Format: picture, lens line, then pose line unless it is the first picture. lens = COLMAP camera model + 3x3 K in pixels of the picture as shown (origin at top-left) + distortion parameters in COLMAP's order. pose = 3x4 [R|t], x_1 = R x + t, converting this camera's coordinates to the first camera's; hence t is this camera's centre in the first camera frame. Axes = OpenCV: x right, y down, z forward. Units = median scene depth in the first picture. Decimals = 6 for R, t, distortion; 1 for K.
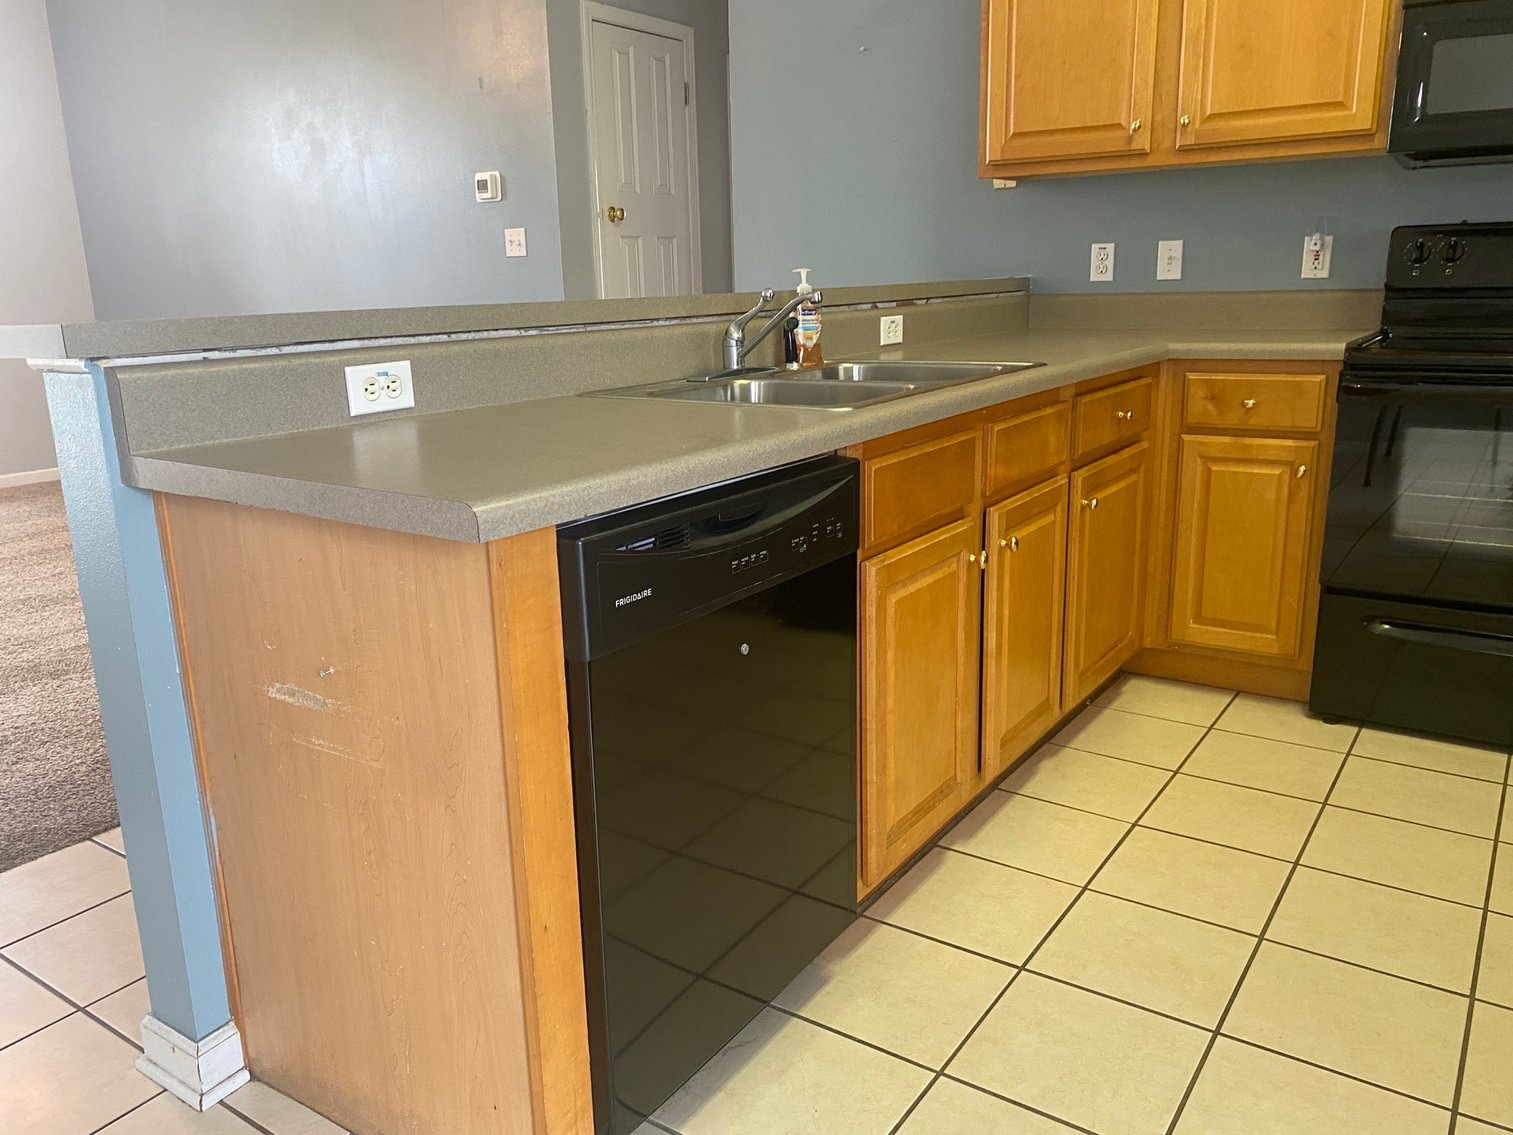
lens RADIAL K [[1157.4, 0, 756.5], [0, 1157.4, 567.5], [0, 0, 1]] dist [0.026045, -0.007401]
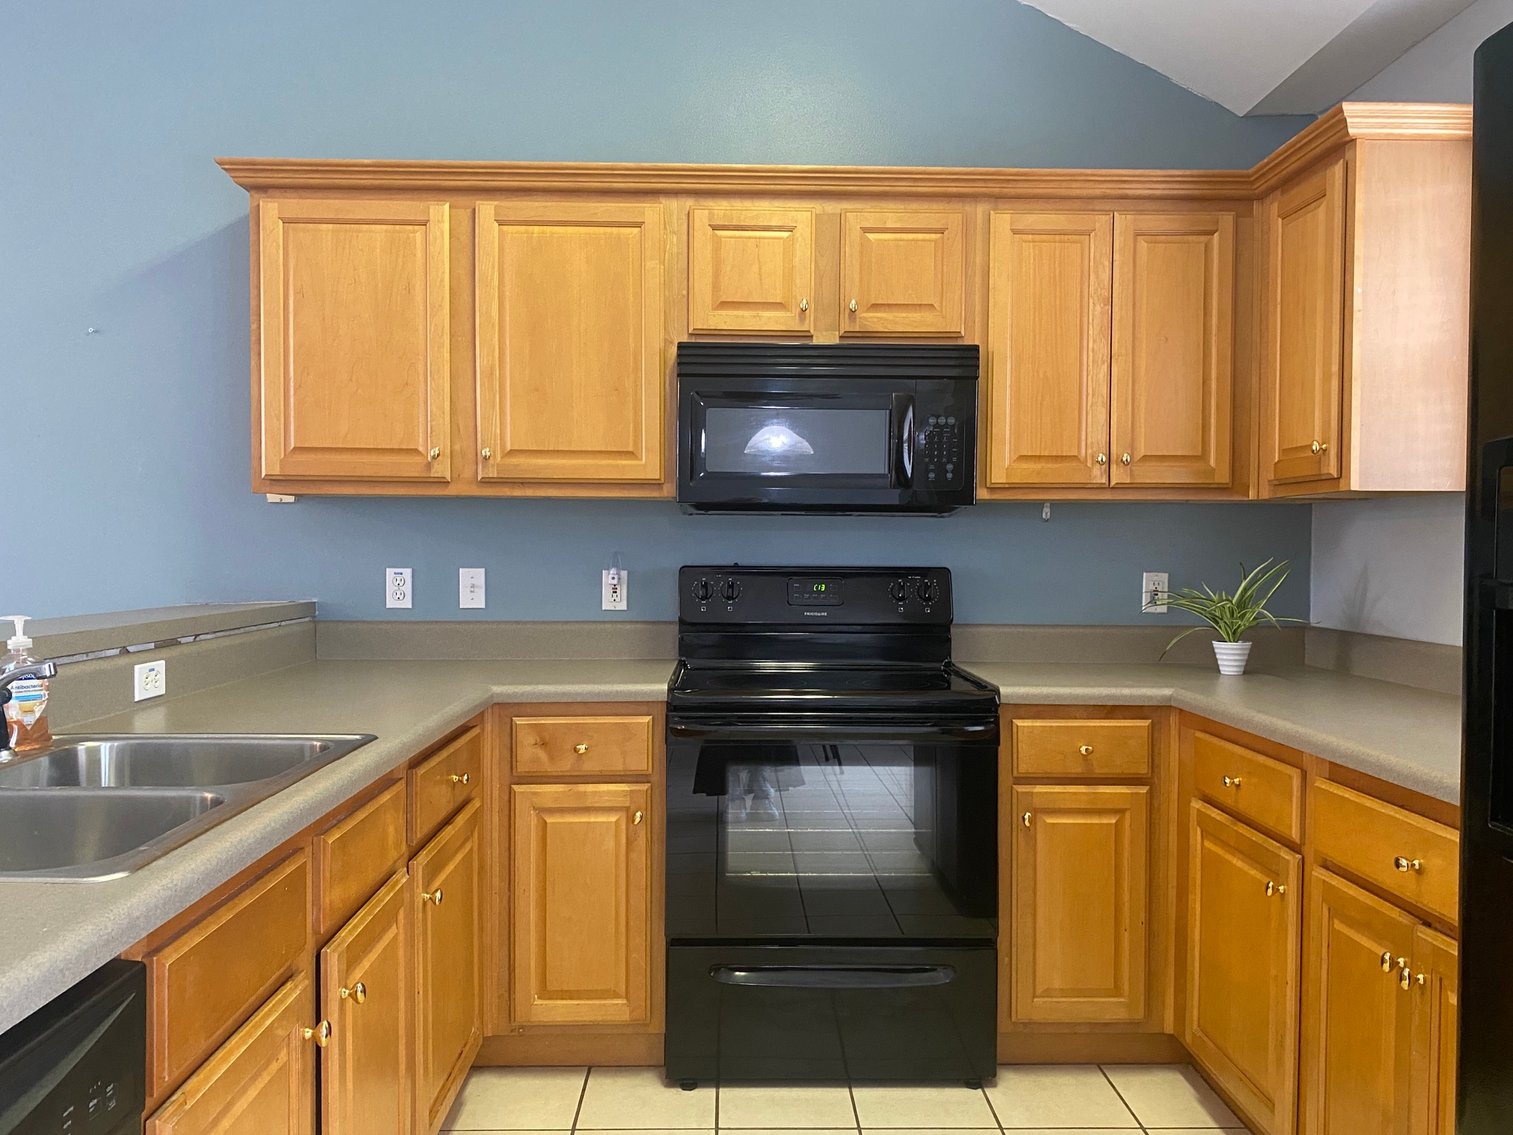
lens RADIAL K [[1151.3, 0, 757.2], [0, 1151.3, 577.0], [0, 0, 1]] dist [0.051367, -0.091042]
pose [[0.809885, 0.016591, 0.586354, -0.008637], [0.119509, 0.973967, -0.192627, -0.081534], [-0.574286, 0.226080, 0.786819, 0.160302]]
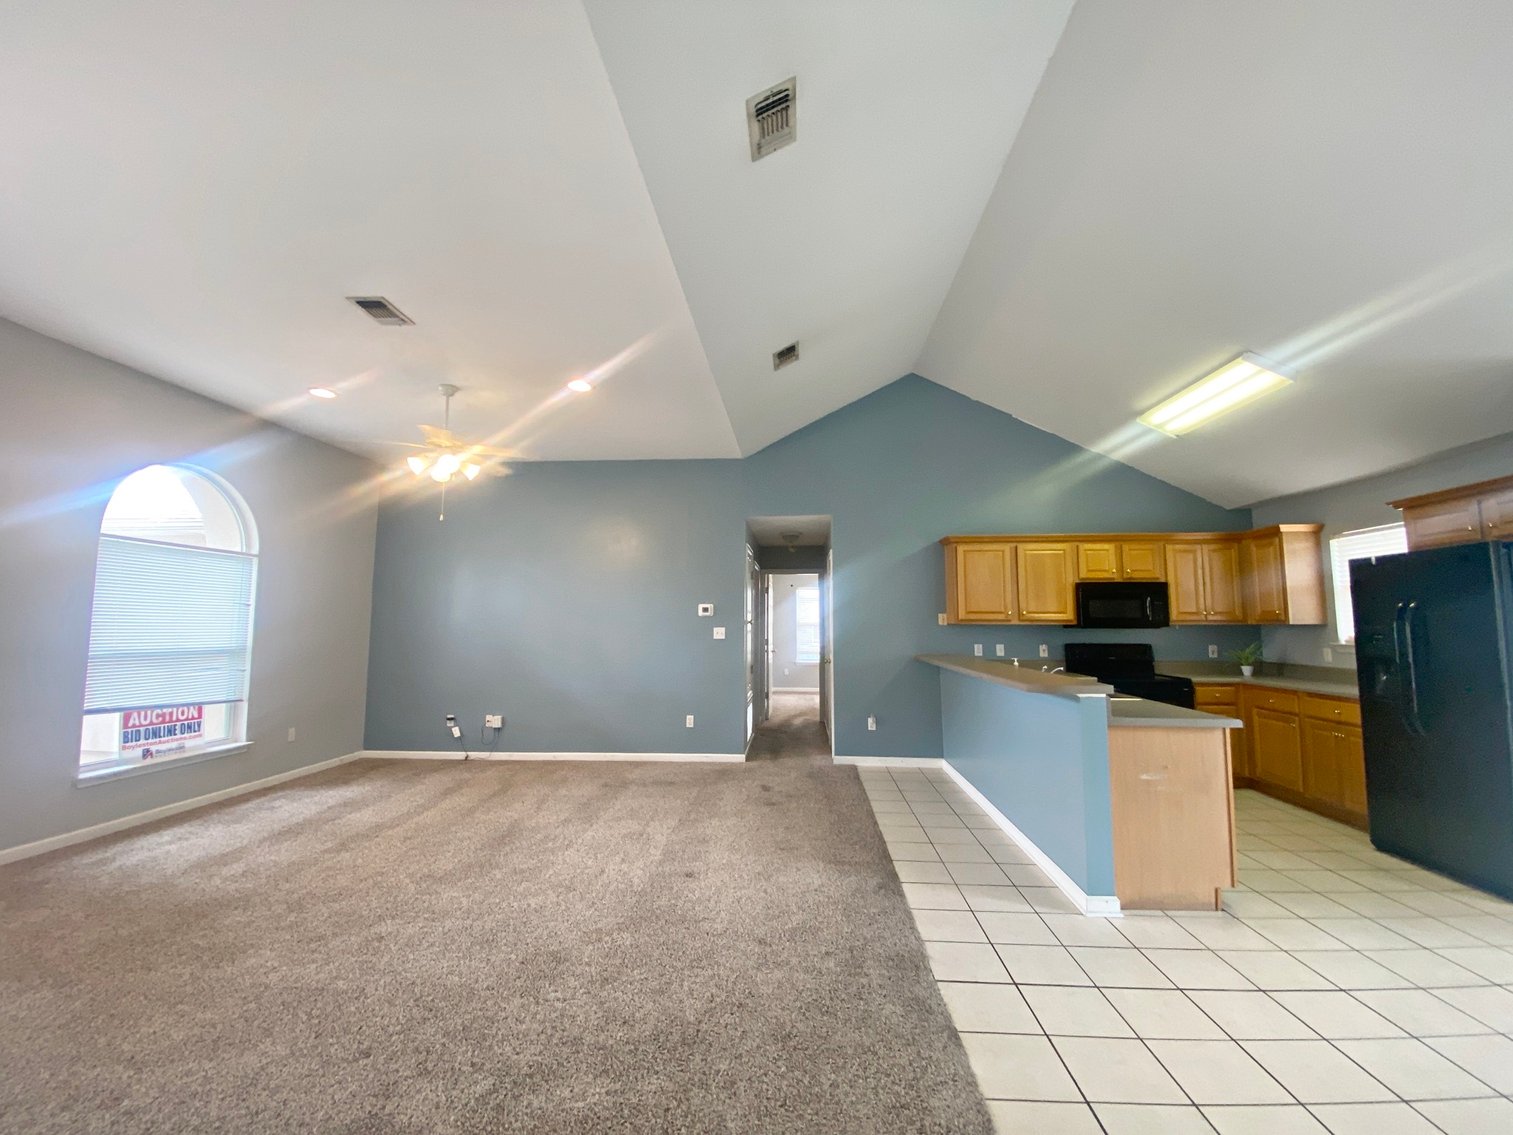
lens RADIAL K [[615.2, 0, 758.0], [0, 615.2, 564.0], [0, 0, 1]] dist [0.017444, -0.018355]
pose [[0.855950, 0.075689, 0.511489, -1.399283], [0.105455, 0.942880, -0.316000, -0.025301], [-0.506191, 0.324419, 0.799076, -0.126757]]
